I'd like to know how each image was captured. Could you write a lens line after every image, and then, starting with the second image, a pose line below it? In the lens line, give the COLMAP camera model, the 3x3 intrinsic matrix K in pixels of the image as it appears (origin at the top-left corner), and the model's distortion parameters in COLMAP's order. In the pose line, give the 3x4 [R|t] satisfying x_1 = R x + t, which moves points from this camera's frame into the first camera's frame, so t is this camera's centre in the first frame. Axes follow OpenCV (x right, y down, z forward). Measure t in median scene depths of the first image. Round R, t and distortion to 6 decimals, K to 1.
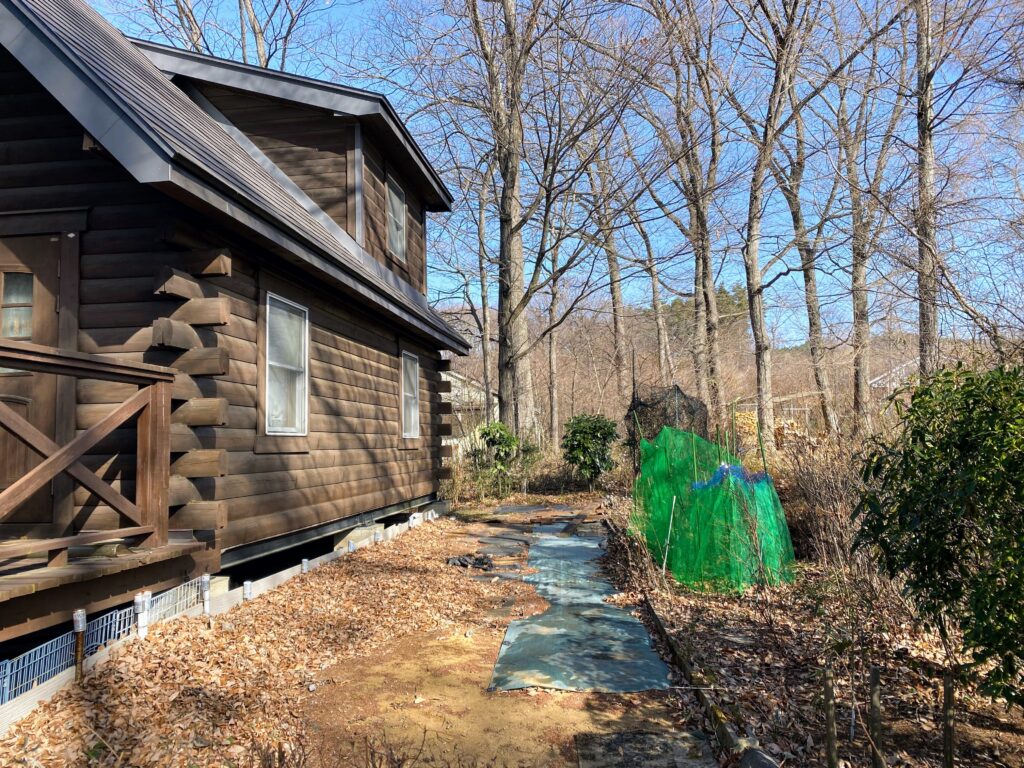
lens RADIAL K [[778.1, 0, 507.7], [0, 778.1, 373.3], [0, 0, 1]] dist [0.066041, -0.070188]
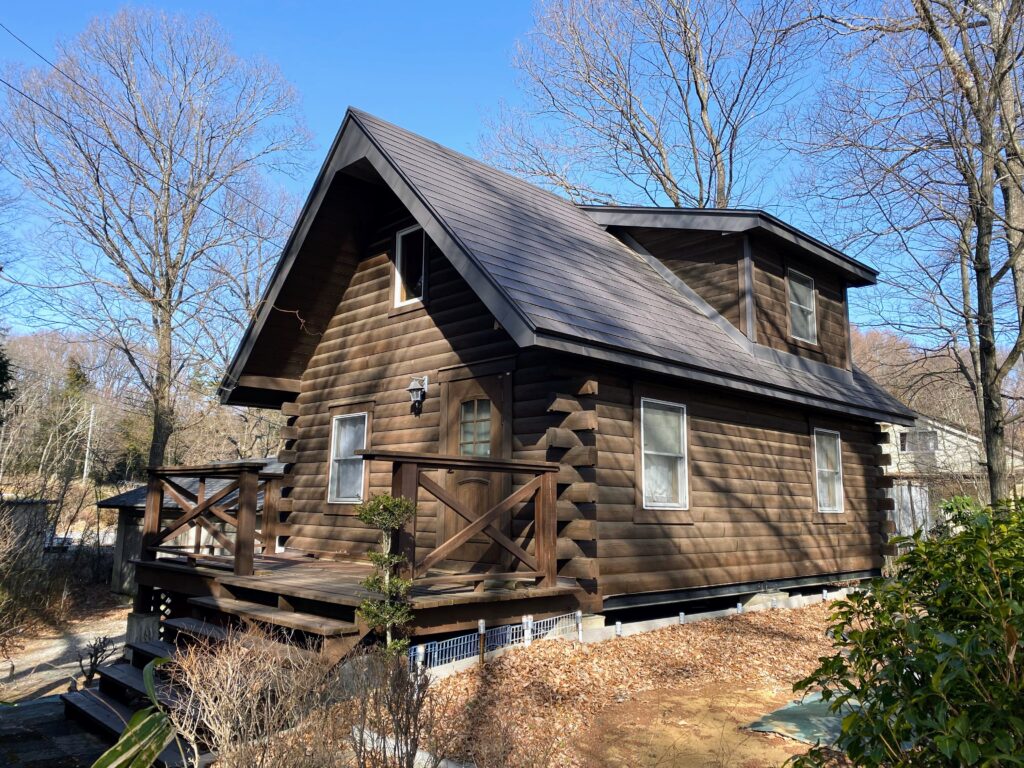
lens RADIAL K [[785.1, 0, 510.1], [0, 785.1, 359.0], [0, 0, 1]] dist [0.088132, -0.178058]
pose [[0.786368, -0.081774, -0.612322, 0.280477], [0.026601, 0.994763, -0.098686, -0.038011], [0.617185, 0.061315, 0.784425, -0.143172]]
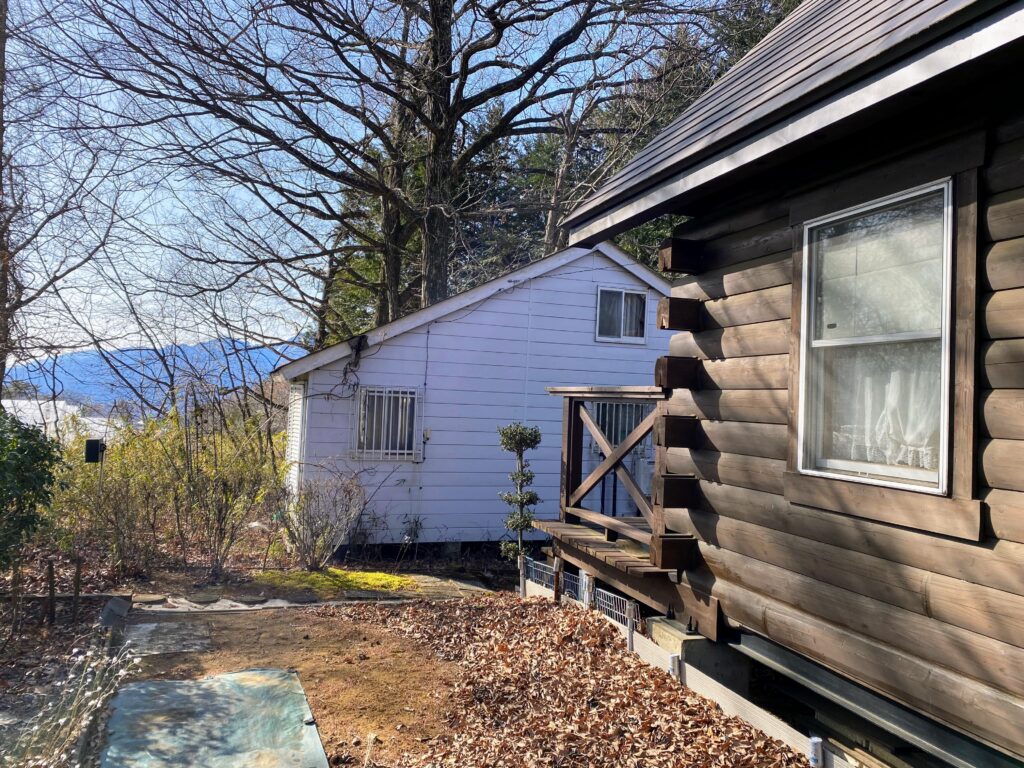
lens RADIAL K [[768.6, 0, 512.0], [0, 768.6, 384.0], [0, 0, 1]] dist [0.197747, -0.293574]
pose [[-0.896162, -0.024825, -0.443031, 0.115645], [0.021167, 0.994906, -0.098564, 0.054816], [0.443221, -0.097707, -0.891071, 1.196517]]
